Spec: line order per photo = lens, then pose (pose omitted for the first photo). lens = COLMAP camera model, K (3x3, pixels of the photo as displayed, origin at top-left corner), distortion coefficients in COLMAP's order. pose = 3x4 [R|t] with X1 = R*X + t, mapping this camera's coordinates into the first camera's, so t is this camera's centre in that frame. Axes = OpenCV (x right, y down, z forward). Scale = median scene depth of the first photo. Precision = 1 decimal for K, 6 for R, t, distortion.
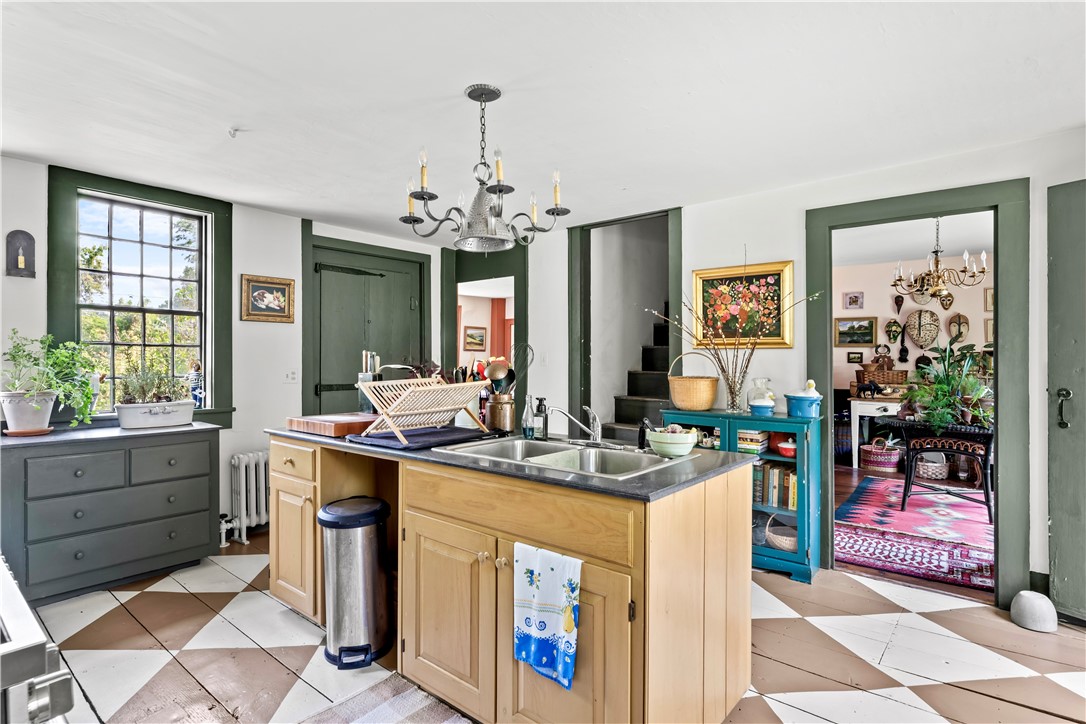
lens RADIAL K [[545.6, 0, 543.0], [0, 545.6, 362.0], [0, 0, 1]] dist [-0.000719, 0.000130]
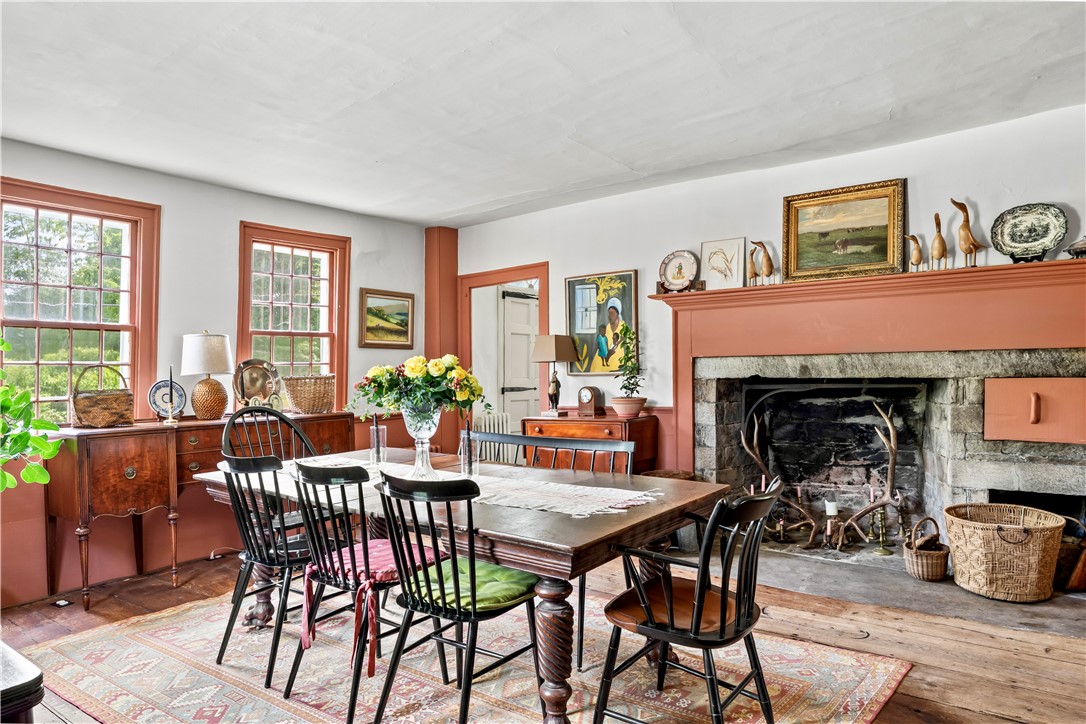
lens RADIAL K [[668.8, 0, 541.2], [0, 668.8, 377.6], [0, 0, 1]] dist [-0.002495, -0.000794]
pose [[0.998470, -0.013915, 0.053517, -0.116428], [0.013461, 0.999870, 0.008842, 0.000349], [-0.053633, -0.008108, 0.998528, 1.667614]]
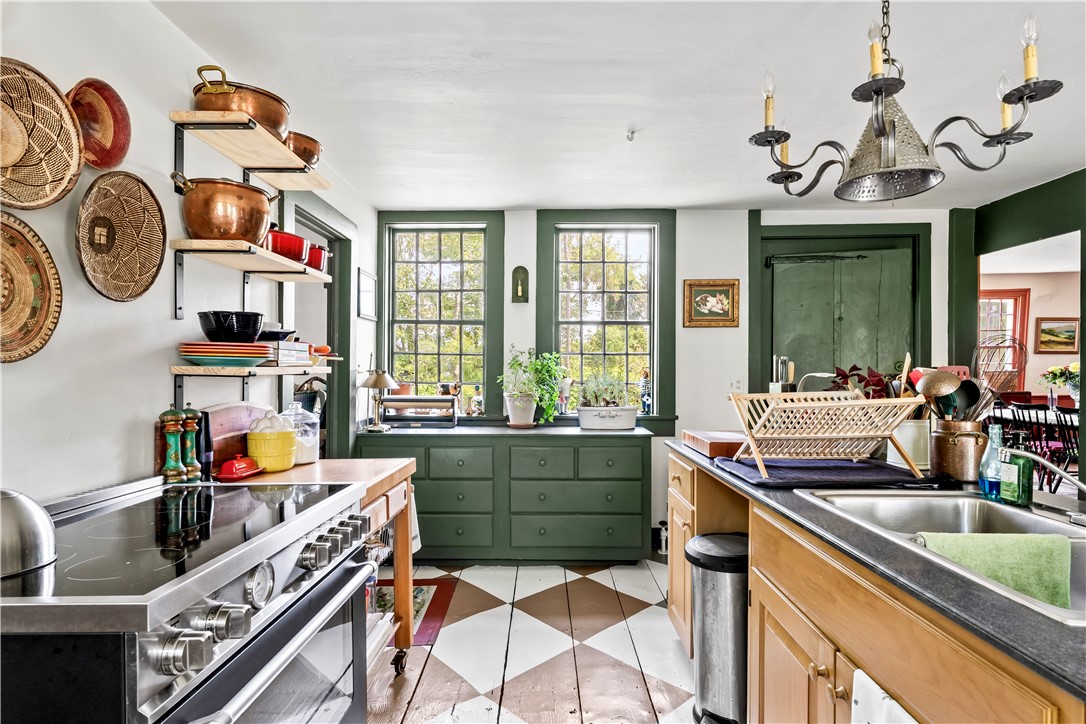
lens RADIAL K [[581.9, 0, 541.4], [0, 581.9, 372.8], [0, 0, 1]] dist [0.000779, 0.000596]
pose [[0.629058, 0.003466, -0.777351, 0.121592], [0.000008, 0.999990, 0.004464, 0.001308], [0.777358, -0.002814, 0.629052, 0.177666]]
